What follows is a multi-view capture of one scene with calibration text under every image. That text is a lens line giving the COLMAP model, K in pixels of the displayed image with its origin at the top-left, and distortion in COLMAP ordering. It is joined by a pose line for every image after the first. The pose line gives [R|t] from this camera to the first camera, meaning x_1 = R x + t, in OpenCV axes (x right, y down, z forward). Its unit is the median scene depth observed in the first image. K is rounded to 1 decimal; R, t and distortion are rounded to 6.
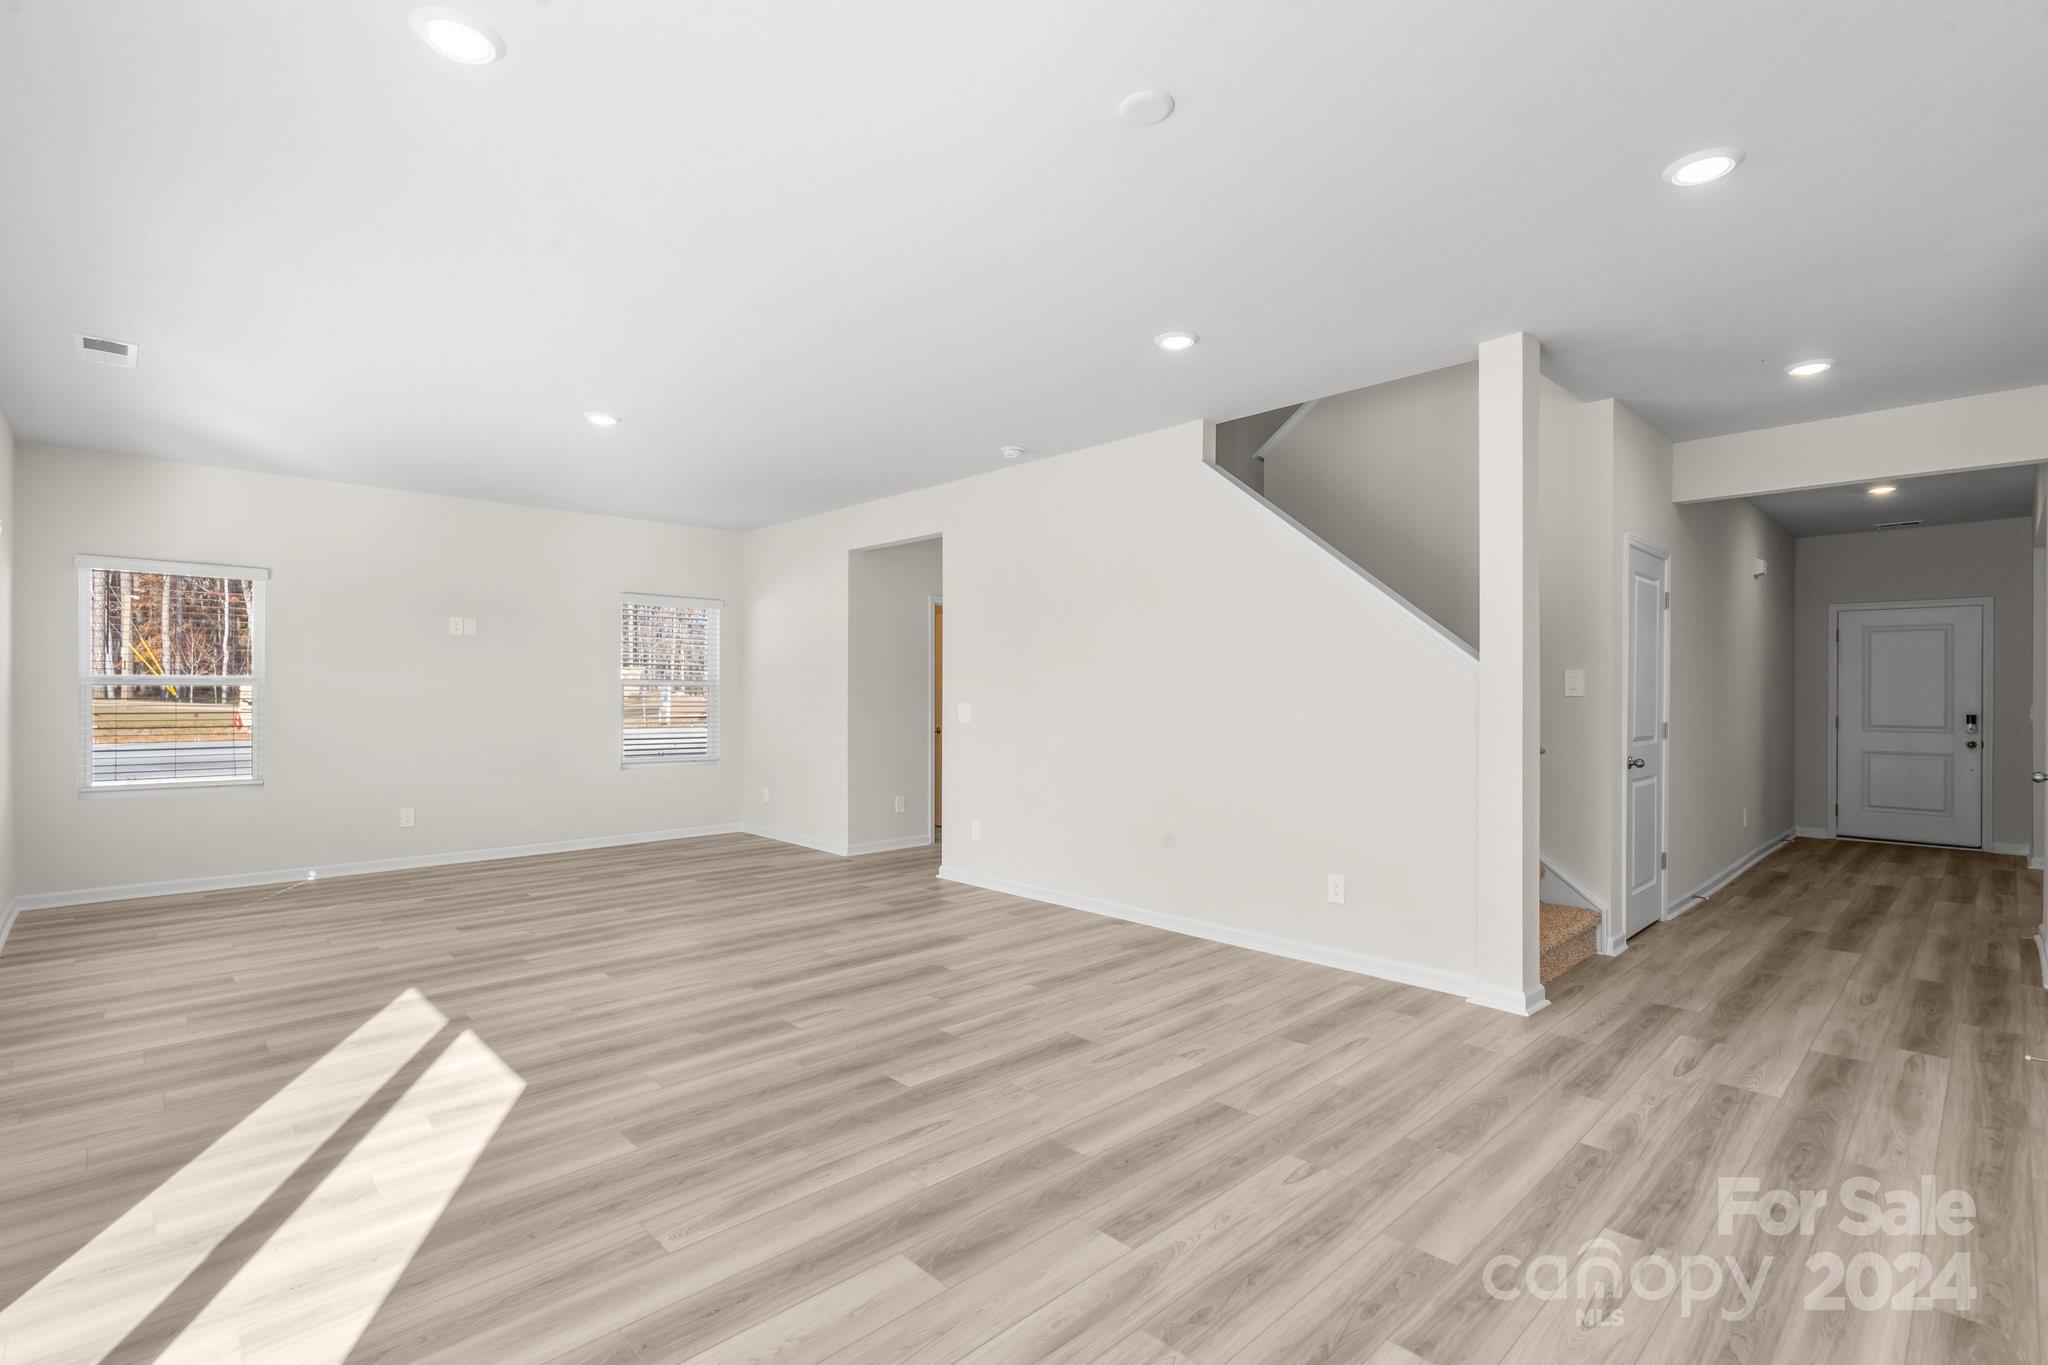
lens RADIAL K [[945.1, 0, 1018.2], [0, 945.1, 682.4], [0, 0, 1]] dist [-0.000911, 0.000725]
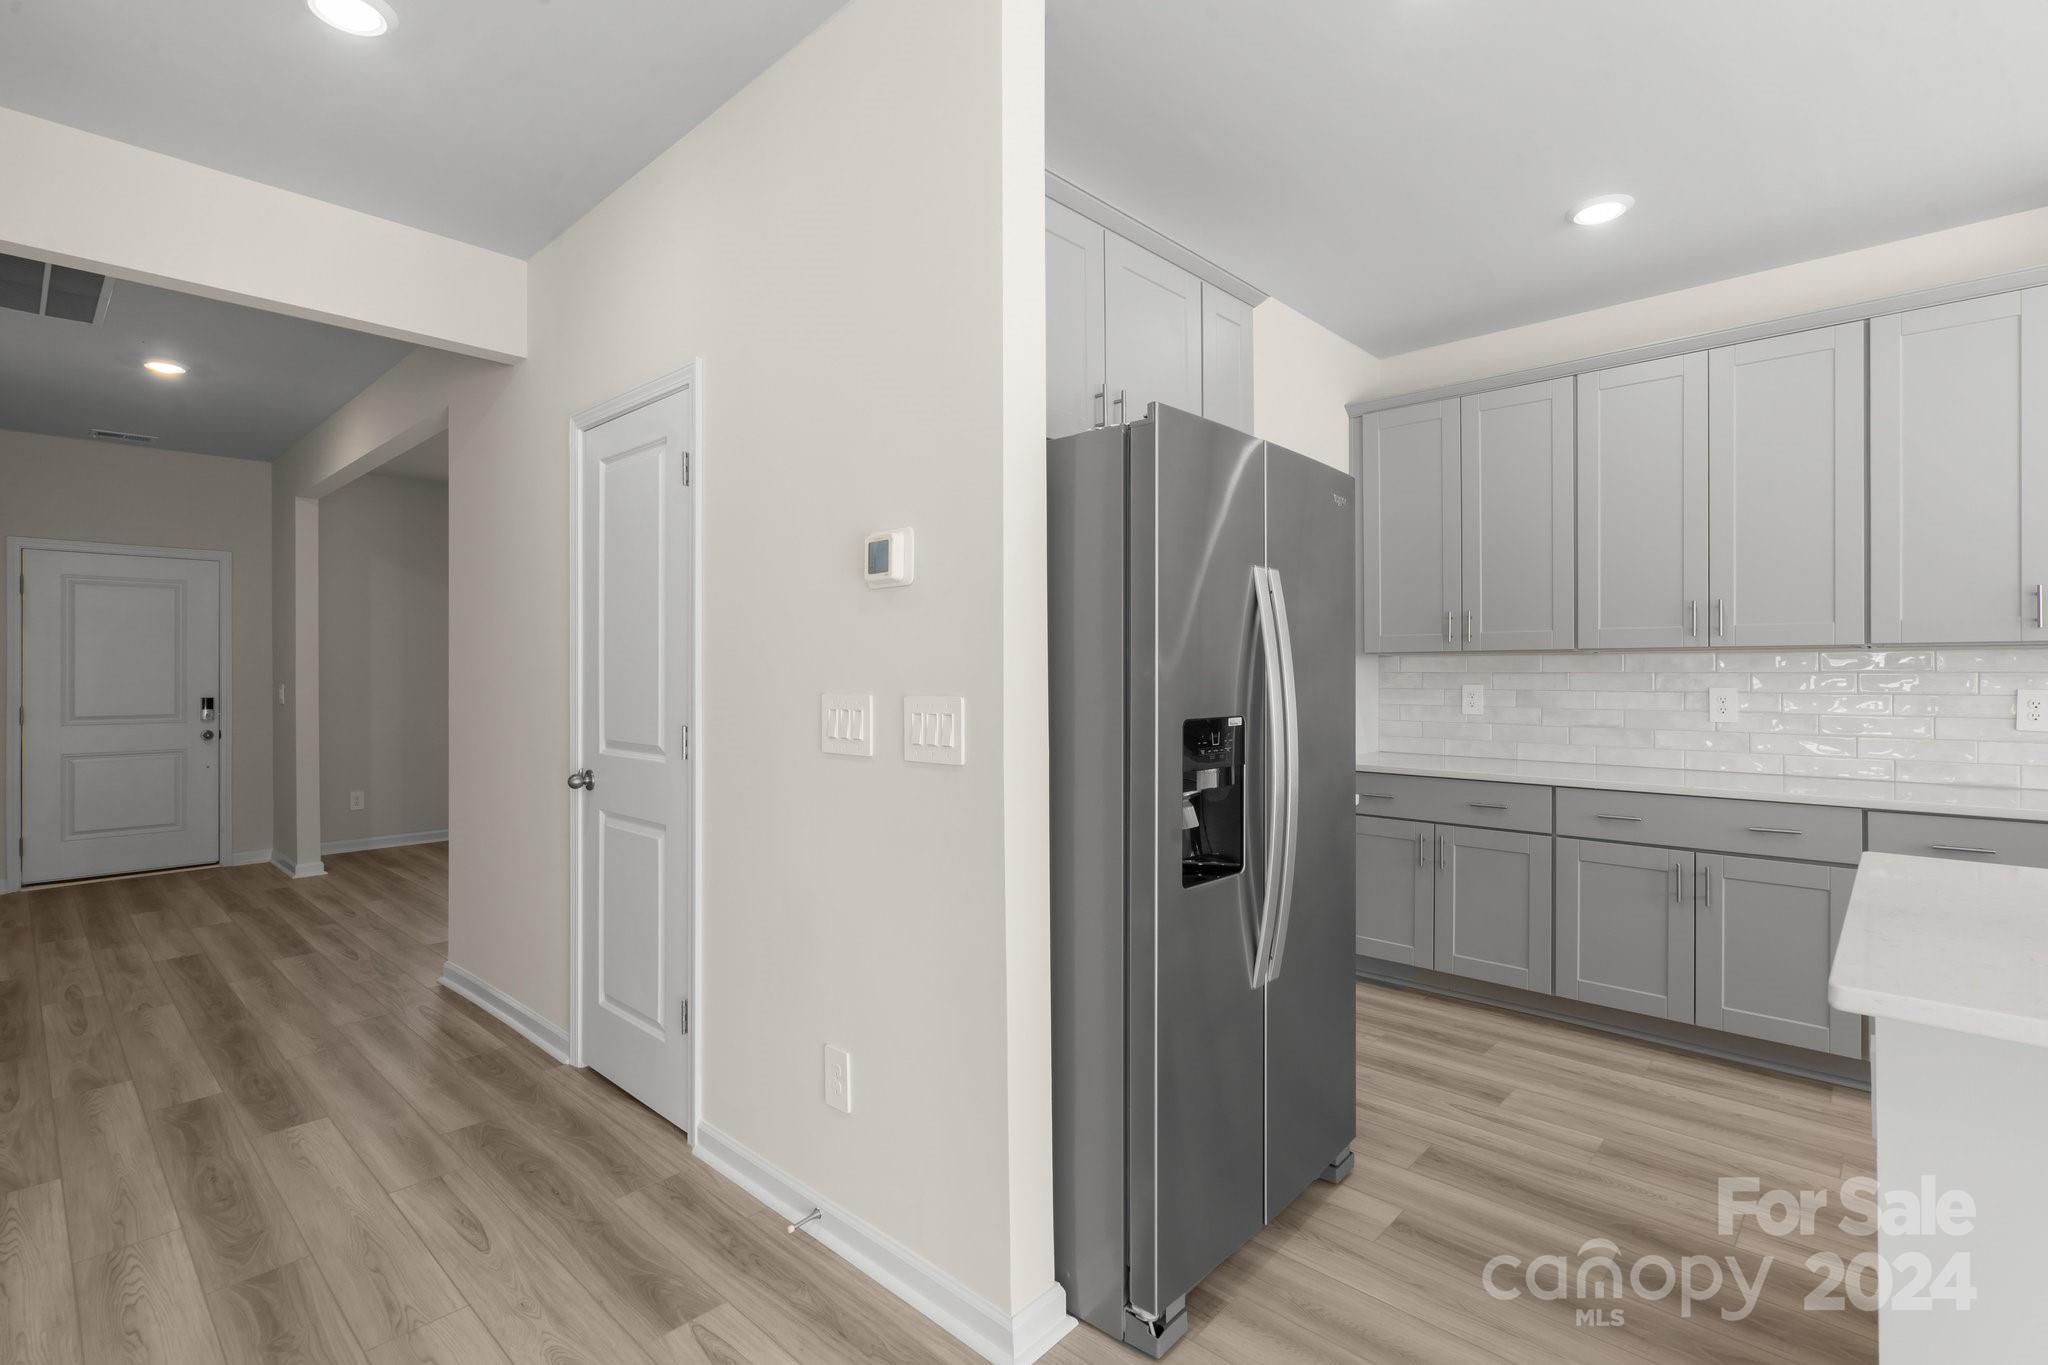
lens RADIAL K [[952.7, 0, 1027.8], [0, 952.7, 665.4], [0, 0, 1]] dist [0.002684, 0.000423]
pose [[-0.060750, 0.004090, 0.998145, 0.308685], [-0.009233, 0.999947, -0.004659, 0.008450], [-0.998110, -0.009499, -0.060709, 0.673438]]
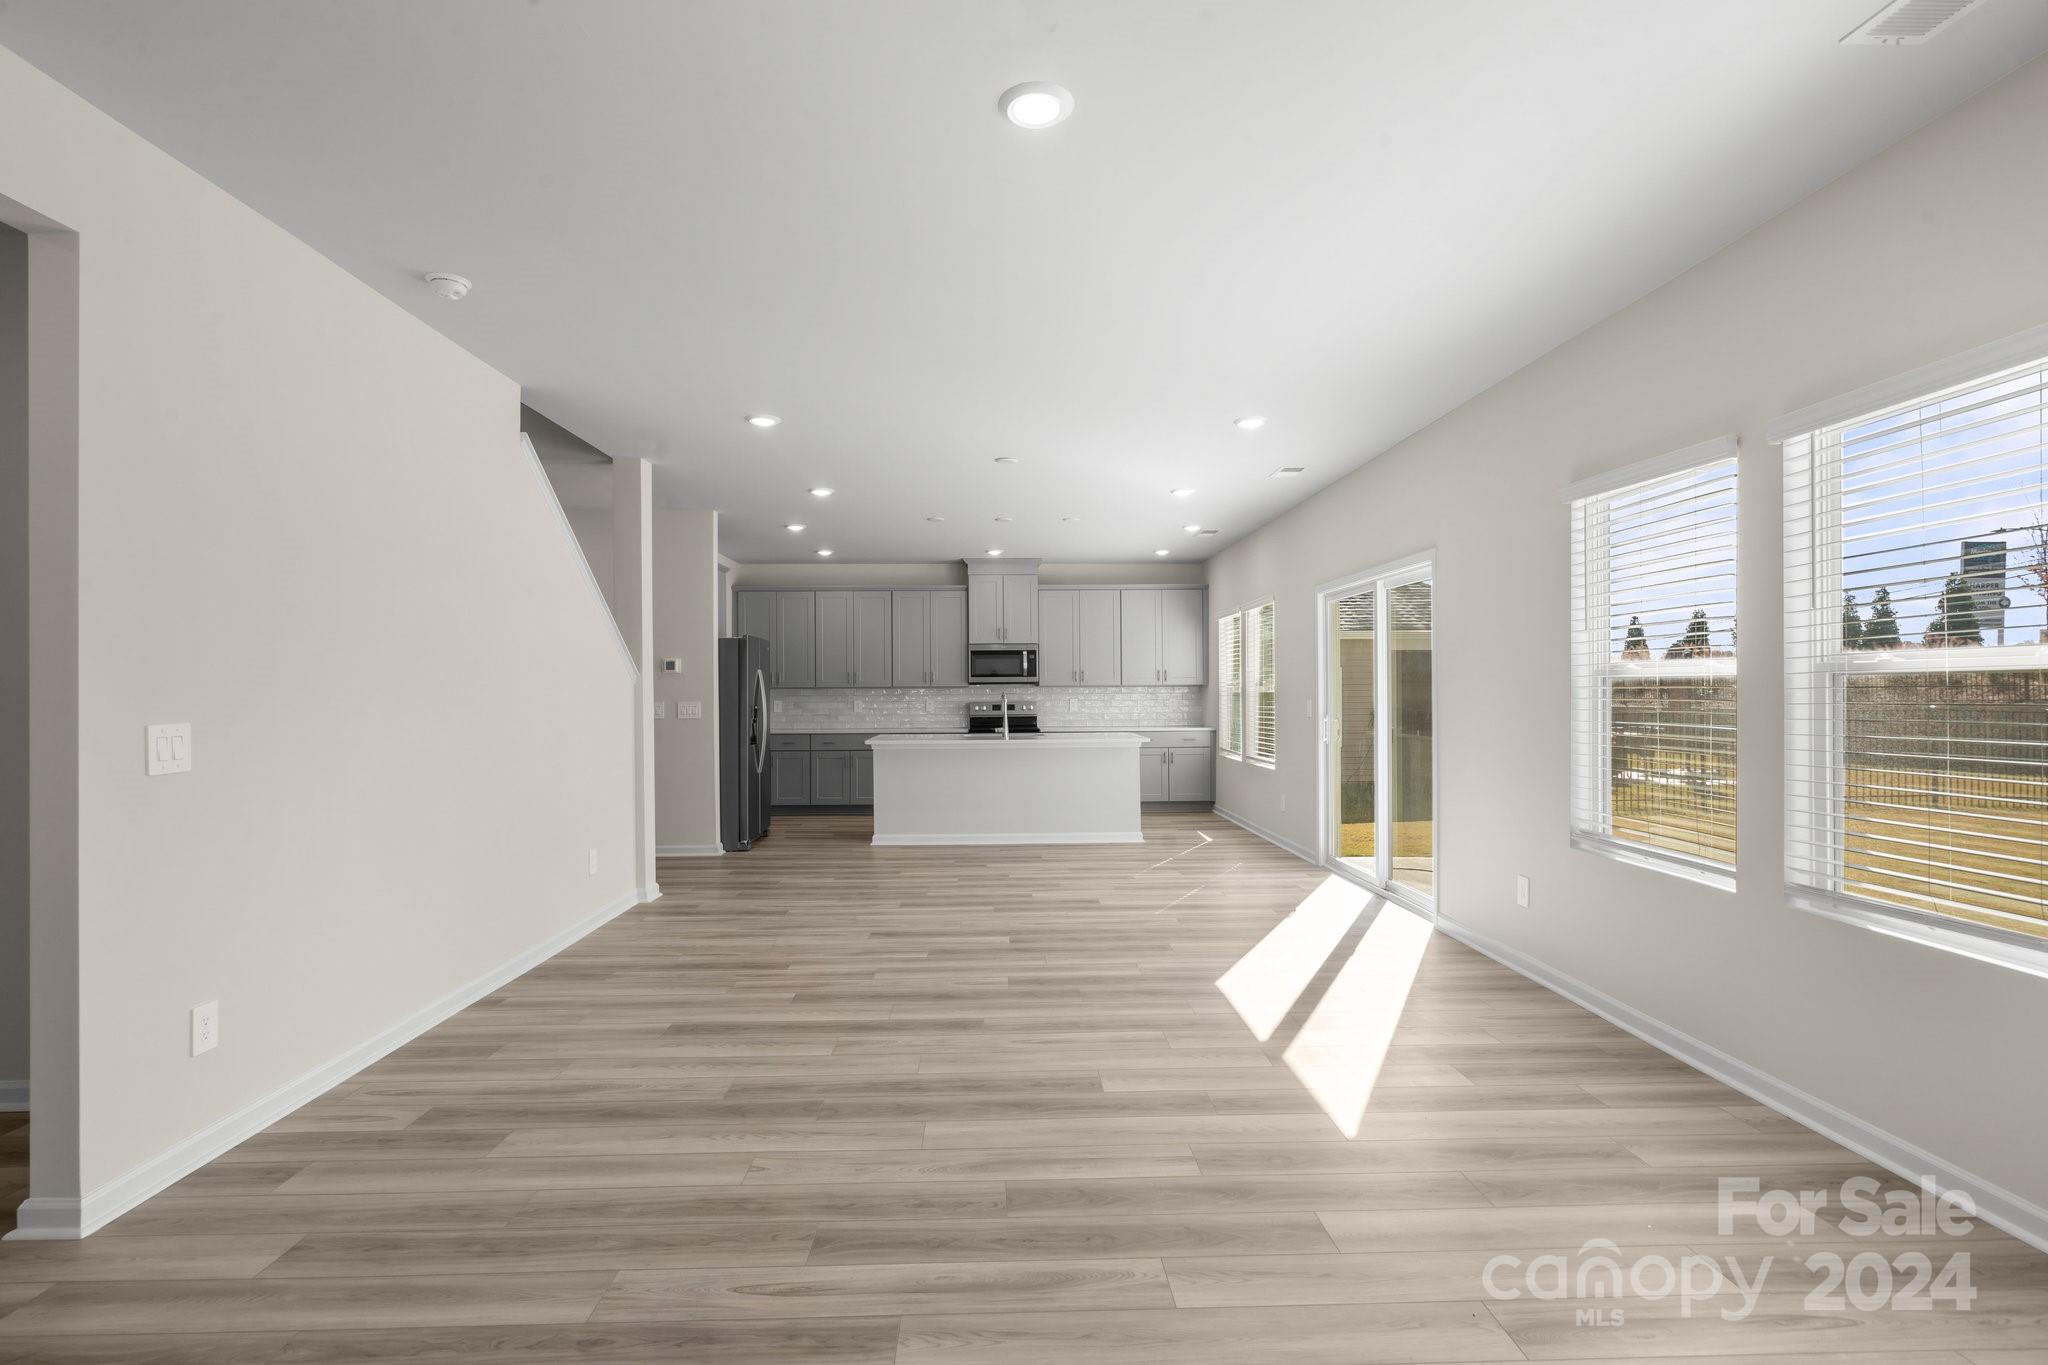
lens RADIAL K [[953.4, 0, 1015.6], [0, 953.4, 705.0], [0, 0, 1]] dist [-0.000422, 0.000397]
pose [[-0.743291, -0.006111, 0.668941, -0.880228], [-0.003898, 0.999981, 0.004804, 0.016962], [-0.668957, 0.000963, -0.743300, 1.599862]]
